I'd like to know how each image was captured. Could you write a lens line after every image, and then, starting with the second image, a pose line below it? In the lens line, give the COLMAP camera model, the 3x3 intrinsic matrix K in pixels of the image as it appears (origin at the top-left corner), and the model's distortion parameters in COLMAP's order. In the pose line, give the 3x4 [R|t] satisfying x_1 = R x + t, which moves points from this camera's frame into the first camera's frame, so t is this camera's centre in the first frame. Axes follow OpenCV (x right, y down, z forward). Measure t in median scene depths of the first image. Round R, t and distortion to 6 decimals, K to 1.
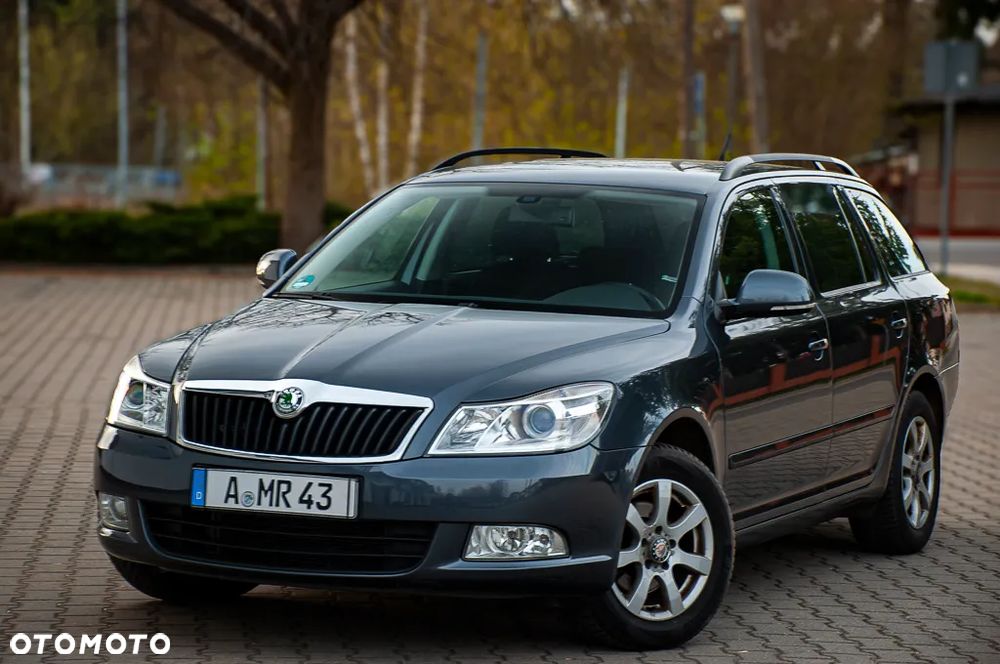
lens RADIAL K [[3546.3, 0, 500.0], [0, 3546.3, 332.0], [0, 0, 1]] dist [1.242686, 2.658221]
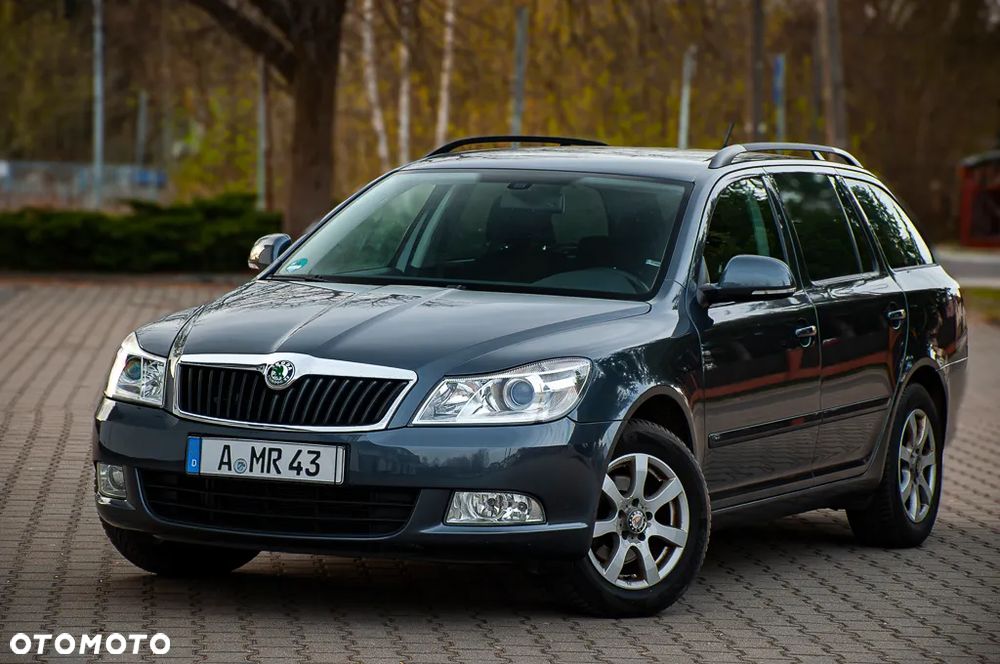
lens RADIAL K [[4612.9, 0, 499.8], [0, 4612.9, 342.6], [0, 0, 1]] dist [1.947600, 15.290991]
pose [[0.999851, 0.006882, -0.015822, 0.024594], [-0.007036, 0.999929, -0.009657, 0.021044], [0.015755, 0.009767, 0.999828, -0.331219]]
